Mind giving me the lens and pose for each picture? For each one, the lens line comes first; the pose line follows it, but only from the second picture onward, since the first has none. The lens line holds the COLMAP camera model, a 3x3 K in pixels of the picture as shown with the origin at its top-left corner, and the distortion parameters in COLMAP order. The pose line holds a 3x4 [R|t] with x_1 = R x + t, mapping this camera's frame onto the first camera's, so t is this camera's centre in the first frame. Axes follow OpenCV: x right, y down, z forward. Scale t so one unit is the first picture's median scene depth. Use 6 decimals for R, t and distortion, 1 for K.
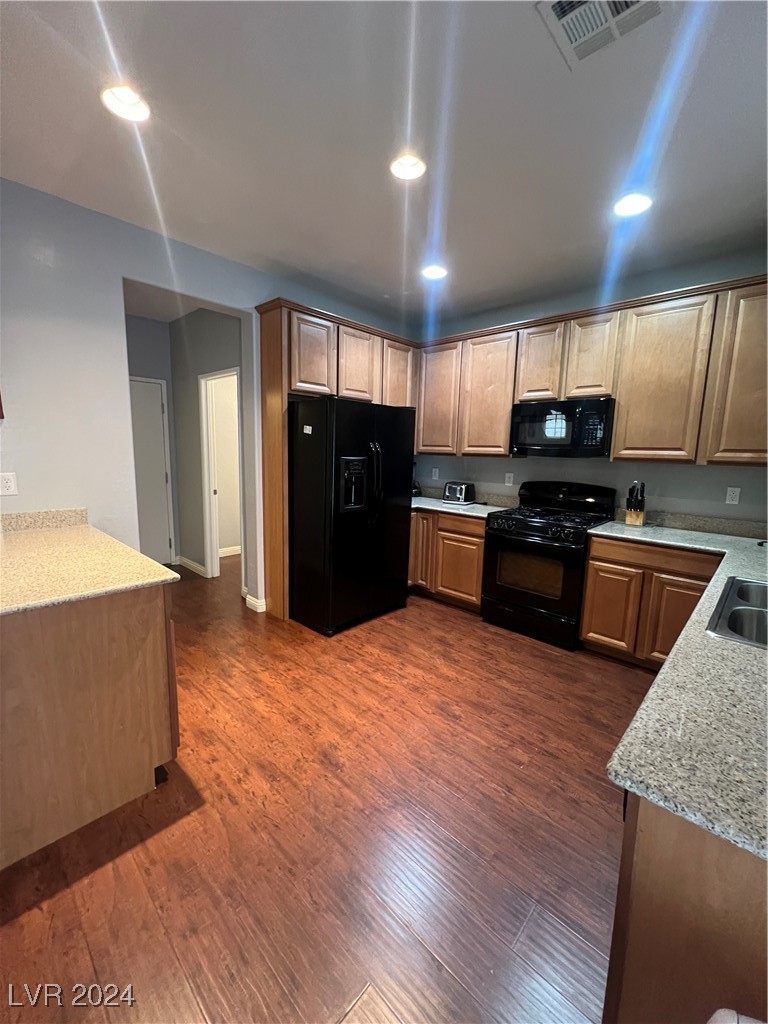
lens RADIAL K [[412.9, 0, 384.0], [0, 412.9, 512.0], [0, 0, 1]] dist [-0.000840, -0.000034]
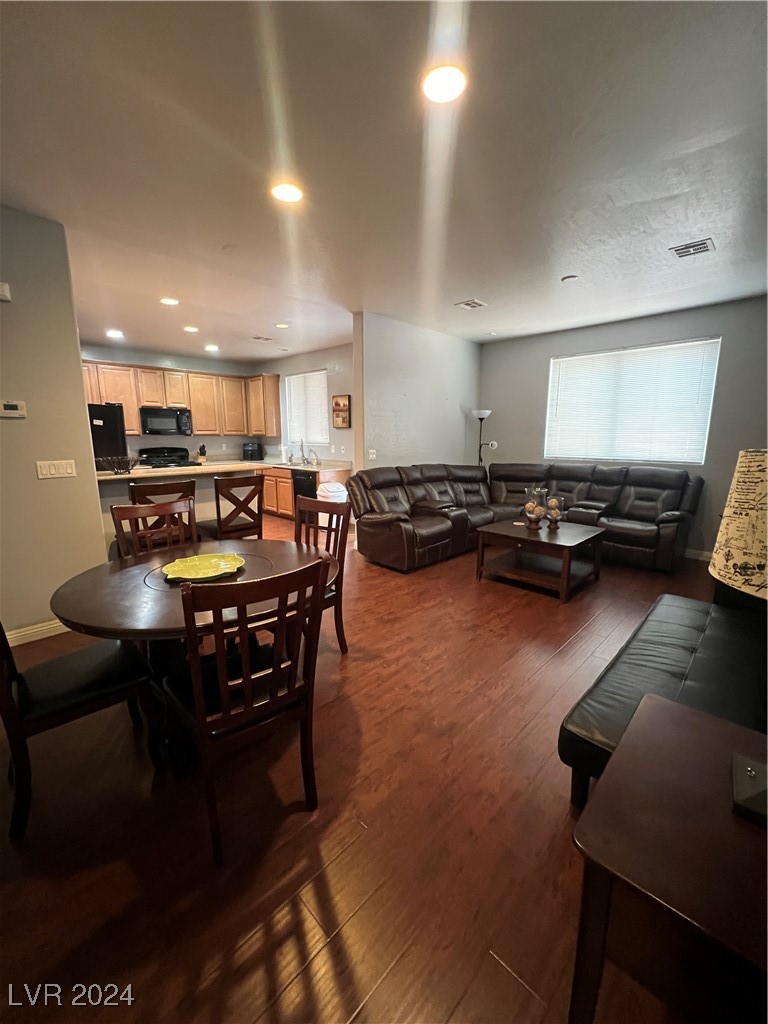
lens RADIAL K [[412.9, 0, 384.0], [0, 412.9, 512.0], [0, 0, 1]] dist [-0.000840, -0.000034]
pose [[0.010318, -0.213205, 0.976953, -2.035554], [0.146503, 0.966785, 0.209438, -0.040540], [-0.989156, 0.140966, 0.041211, -0.141719]]
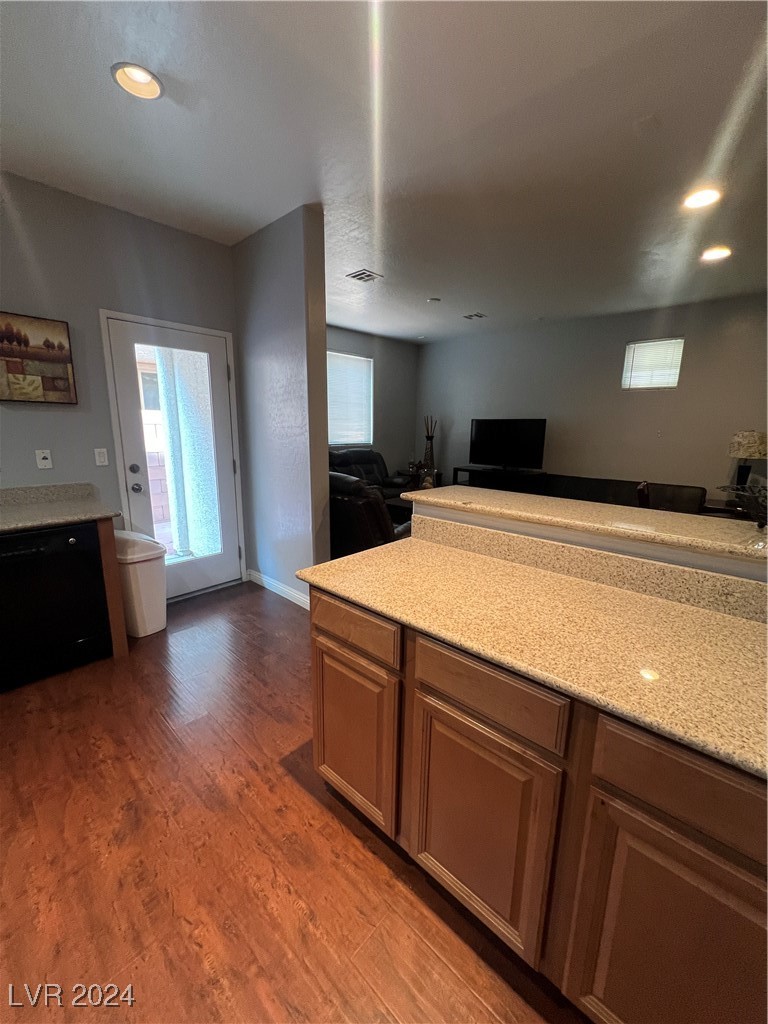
lens RADIAL K [[413.0, 0, 385.2], [0, 413.0, 511.1], [0, 0, 1]] dist [0.000995, -0.000025]
pose [[-0.999219, -0.035165, -0.018015, -0.398719], [-0.039226, 0.937532, 0.345679, -0.167696], [0.004734, 0.346116, -0.938180, 1.066524]]
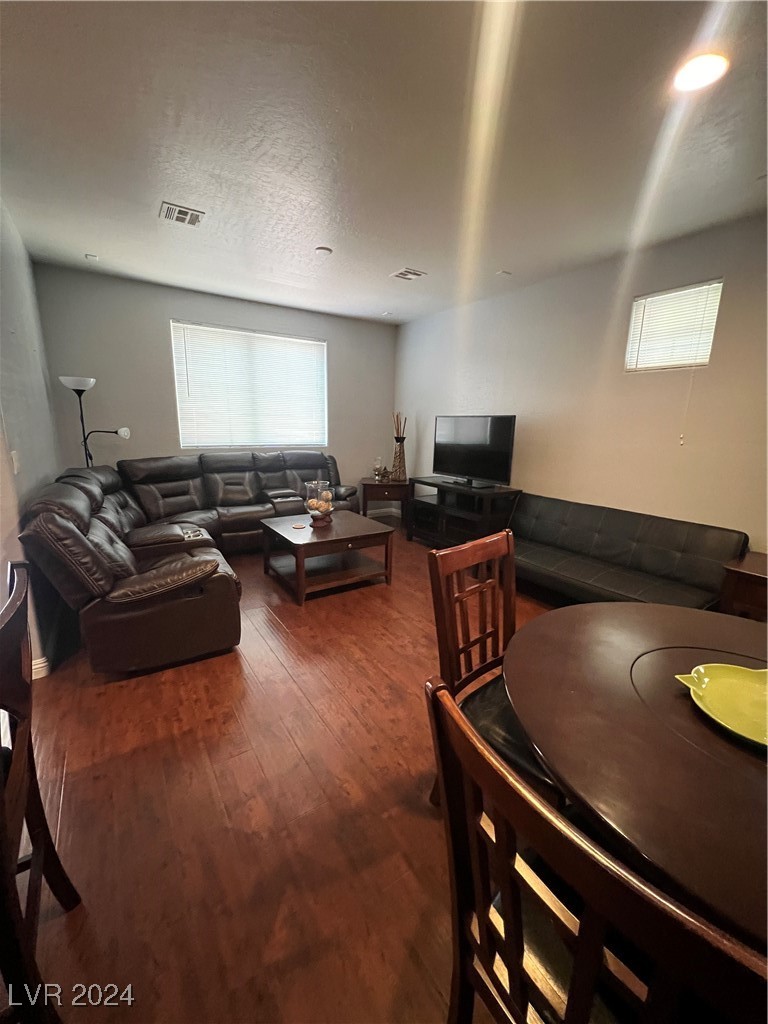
lens RADIAL K [[413.0, 0, 385.2], [0, 413.0, 511.1], [0, 0, 1]] dist [0.000995, -0.000025]
pose [[-0.974455, -0.091590, 0.205058, -1.076950], [-0.013488, 0.935279, 0.353654, -0.114025], [-0.224177, 0.341854, -0.912623, 0.545382]]
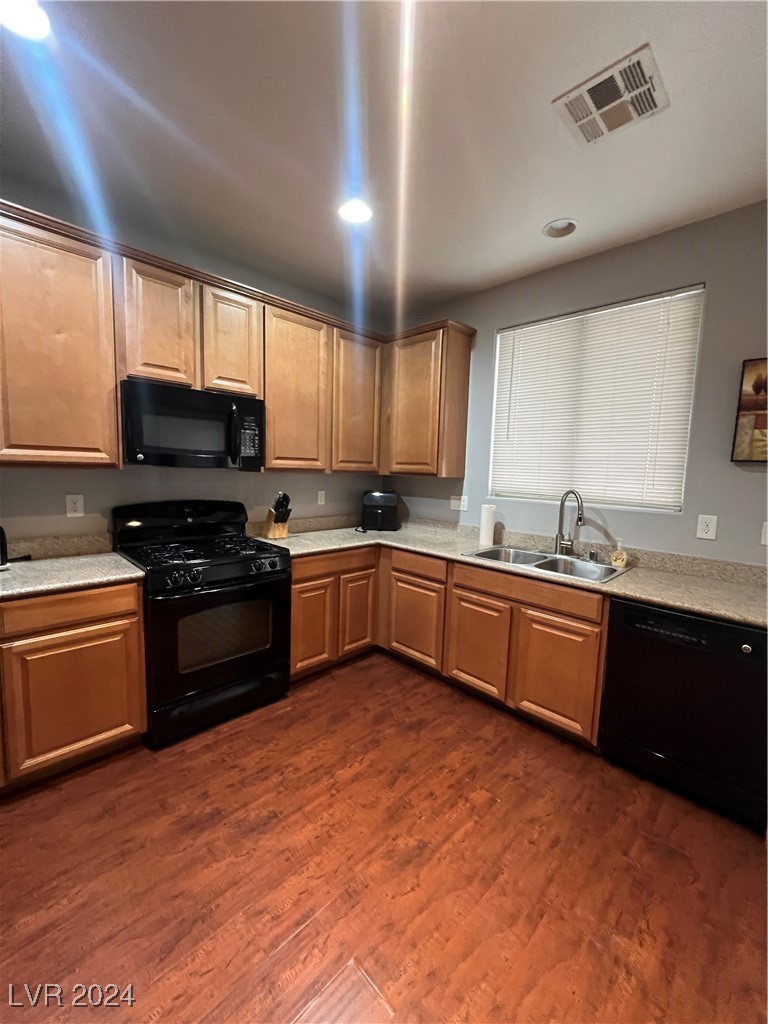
lens RADIAL K [[412.9, 0, 384.0], [0, 412.9, 512.0], [0, 0, 1]] dist [-0.000840, -0.000034]
pose [[0.019358, -0.130015, 0.991323, -0.365671], [0.116158, 0.985087, 0.126929, -0.132664], [-0.993042, 0.112693, 0.034172, 0.789691]]
